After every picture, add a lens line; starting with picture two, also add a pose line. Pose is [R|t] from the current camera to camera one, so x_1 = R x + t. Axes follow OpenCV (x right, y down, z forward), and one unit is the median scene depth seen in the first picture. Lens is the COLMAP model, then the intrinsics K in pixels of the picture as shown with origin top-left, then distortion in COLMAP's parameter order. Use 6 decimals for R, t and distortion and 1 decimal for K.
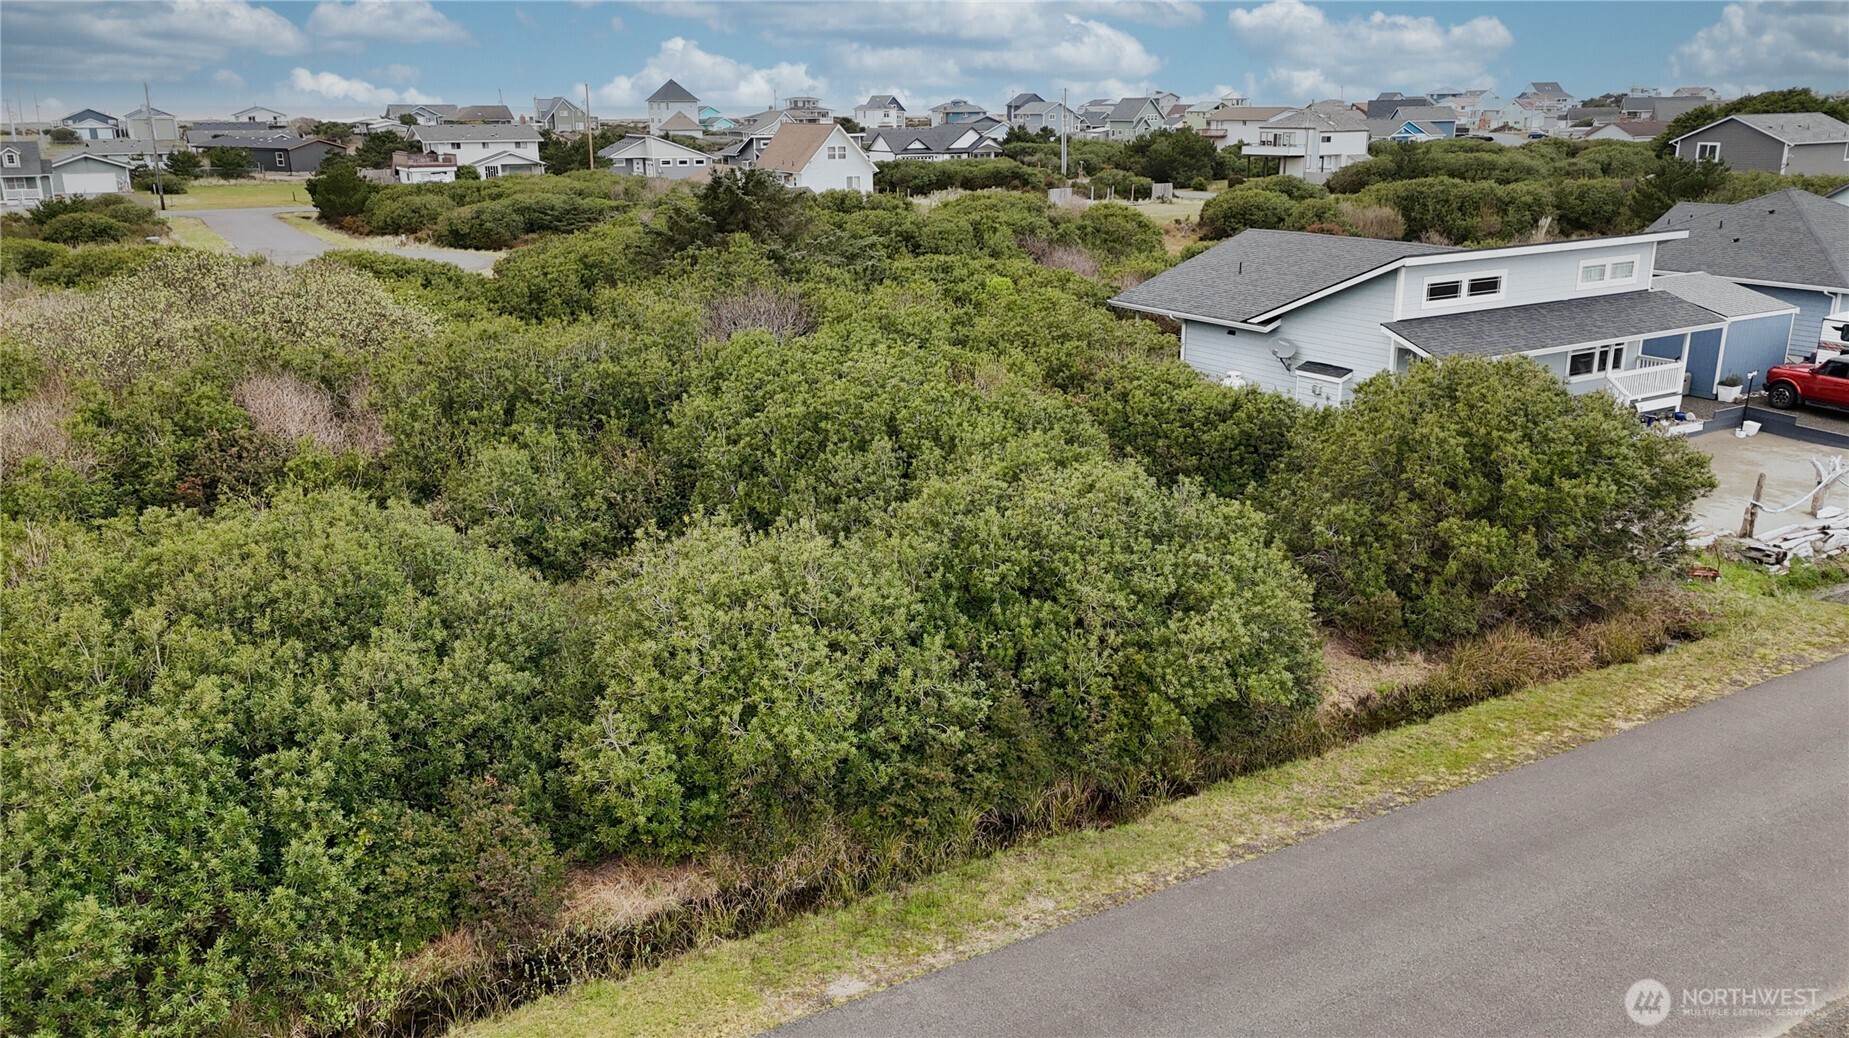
lens RADIAL K [[1390.0, 0, 927.3], [0, 1390.0, 528.8], [0, 0, 1]] dist [0.087828, -0.088569]
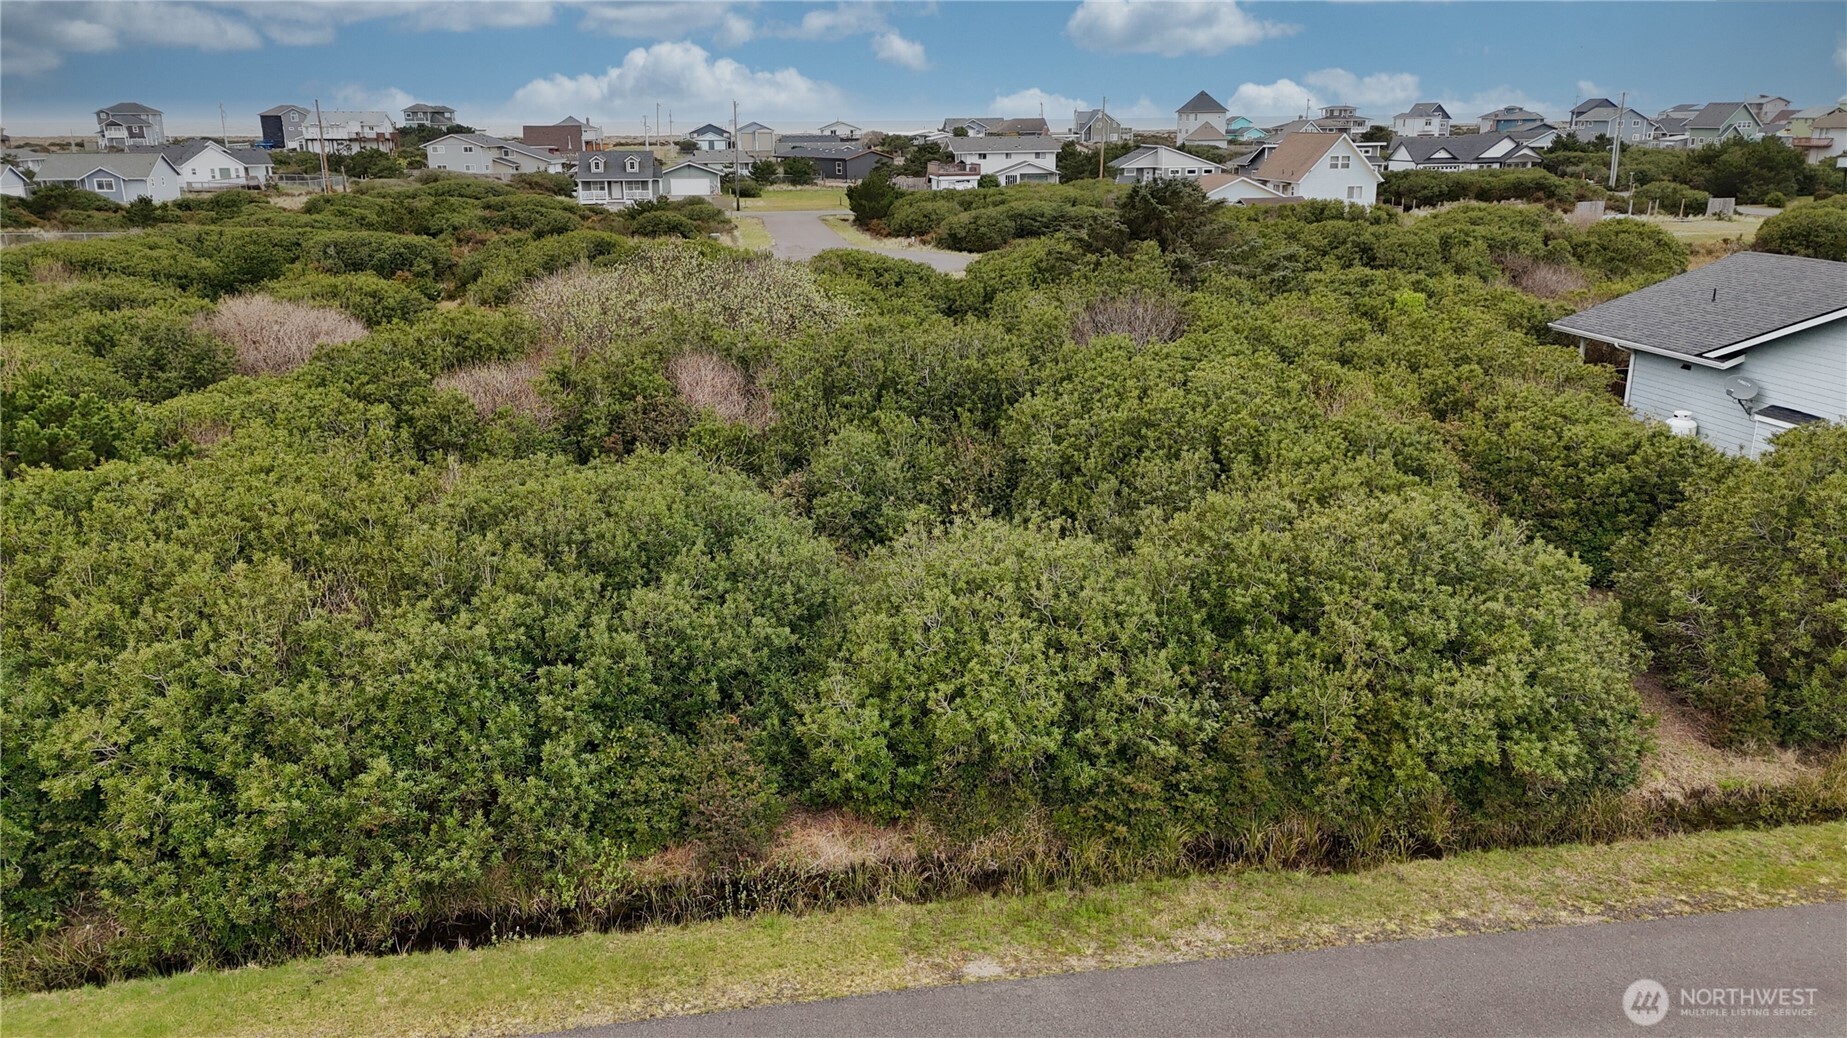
lens RADIAL K [[1355.1, 0, 924.9], [0, 1355.1, 527.6], [0, 0, 1]] dist [0.084171, -0.078855]
pose [[0.930526, 0.105112, -0.350817, 0.137905], [-0.105422, 0.994260, 0.018274, -0.006750], [0.350724, 0.019980, 0.936266, 0.020839]]
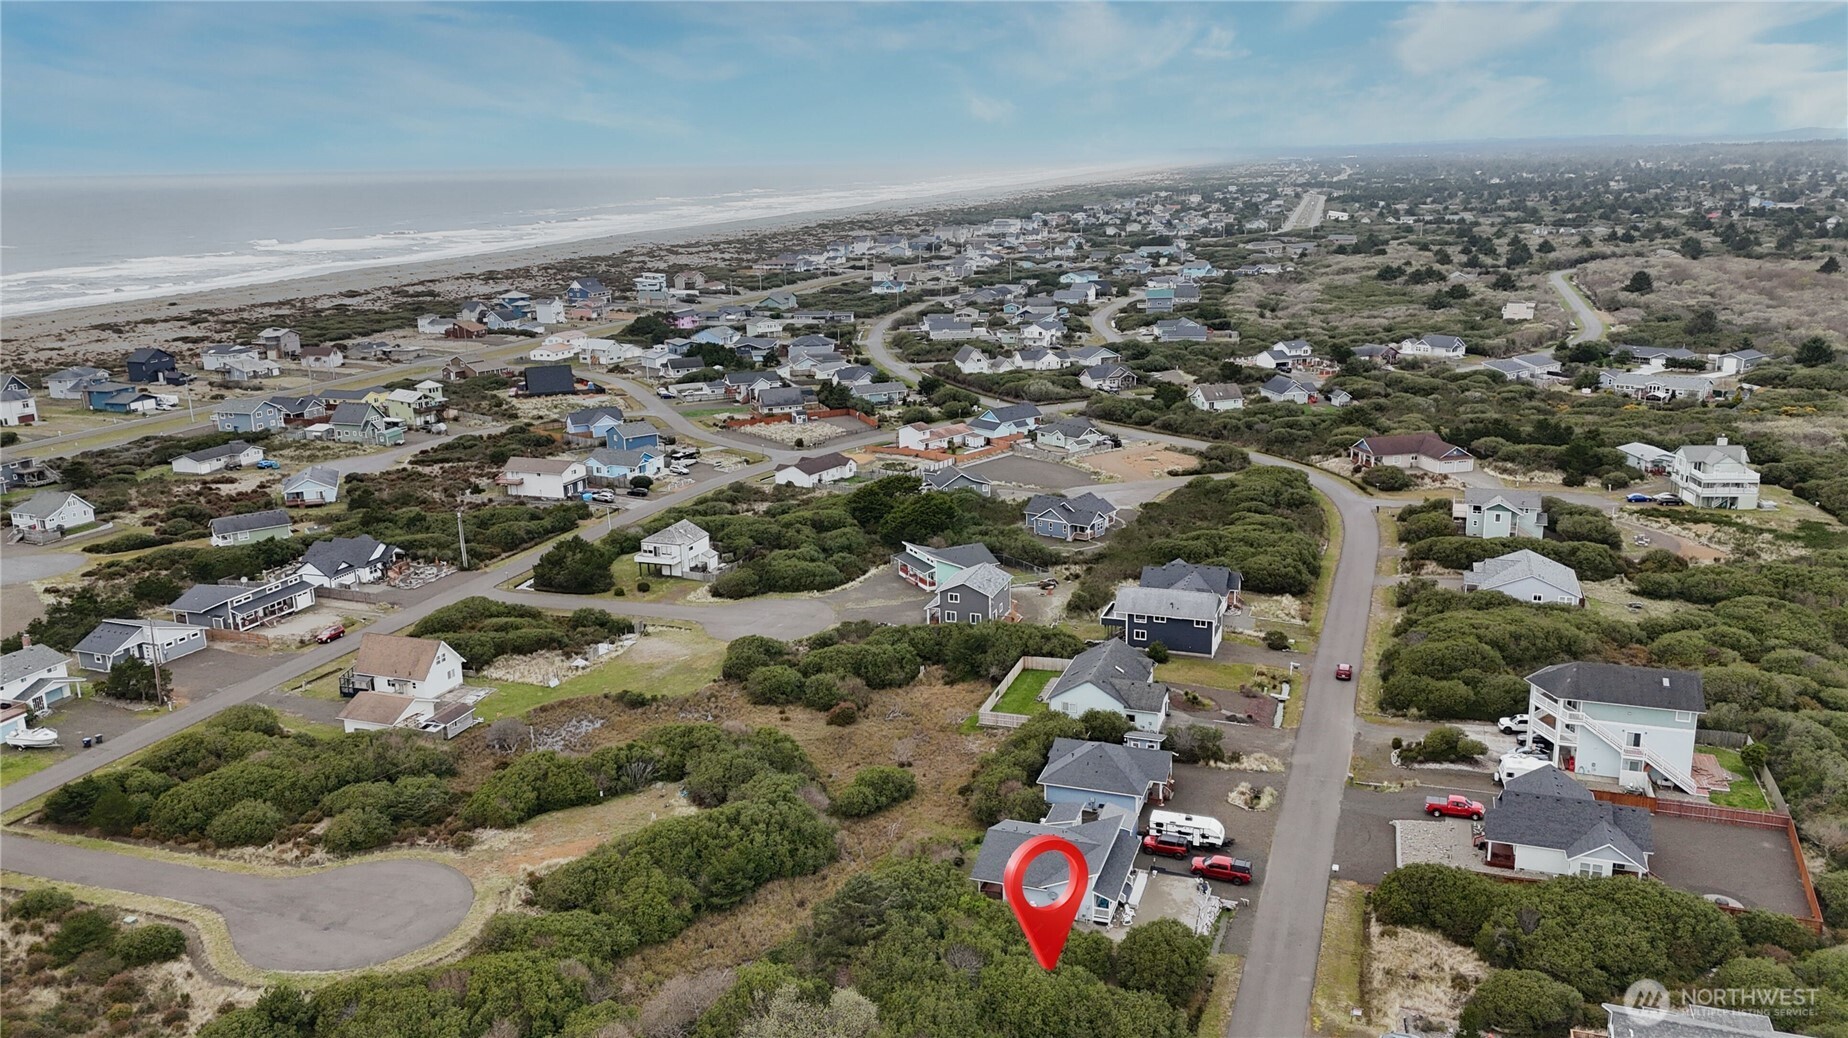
lens RADIAL K [[1407.7, 0, 929.3], [0, 1407.7, 517.8], [0, 0, 1]] dist [0.088589, -0.078349]
pose [[0.762380, -0.168338, 0.624852, -2.709114], [0.201802, 0.979268, 0.017601, -1.613046], [-0.614860, 0.112678, 0.780545, -2.107888]]
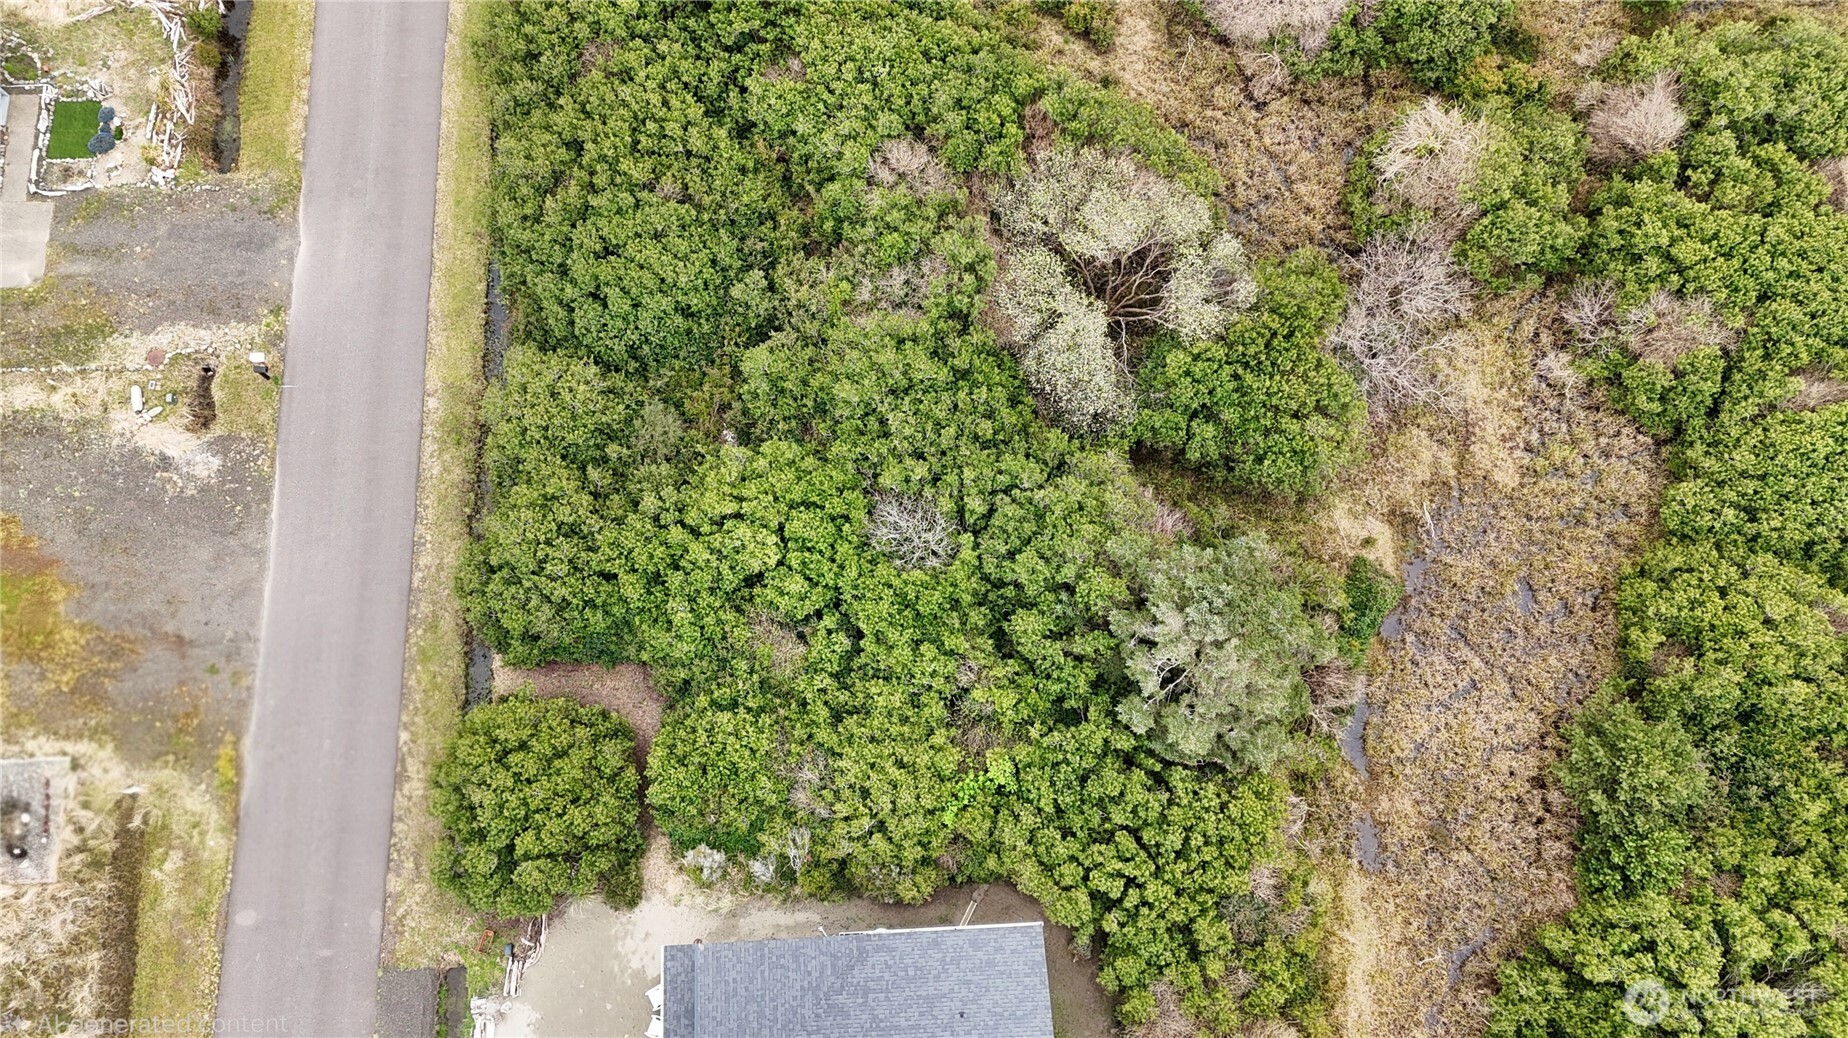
lens RADIAL K [[1371.0, 0, 925.6], [0, 1371.0, 524.4], [0, 0, 1]] dist [0.099644, -0.106059]
pose [[-0.469293, 0.850524, -0.237430, 0.286468], [-0.244265, 0.133351, 0.960496, -2.096087], [0.848586, 0.508750, 0.145172, 1.067132]]
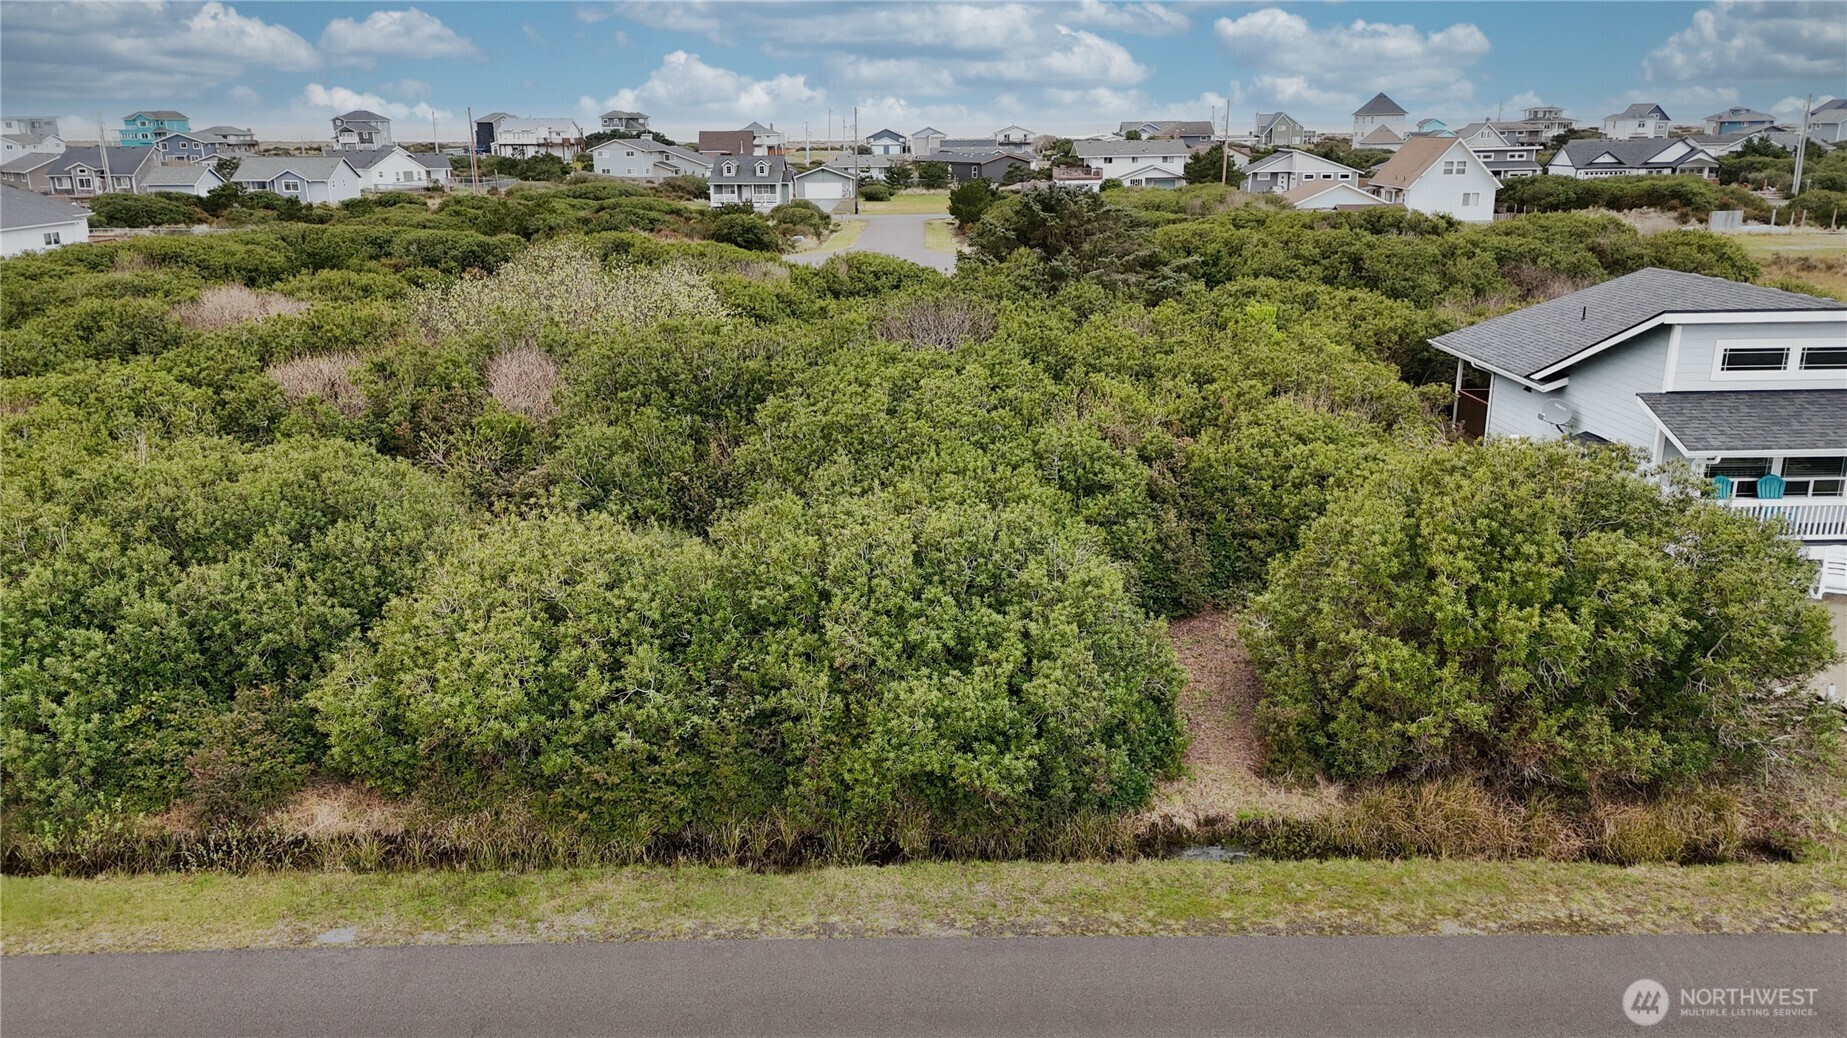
lens RADIAL K [[1352.6, 0, 924.2], [0, 1352.6, 514.2], [0, 0, 1]] dist [0.082627, -0.073300]
pose [[0.864937, 0.137794, -0.482593, 0.498813], [-0.143404, 0.989337, 0.025463, -0.055012], [0.480956, 0.047182, 0.875474, 0.167425]]
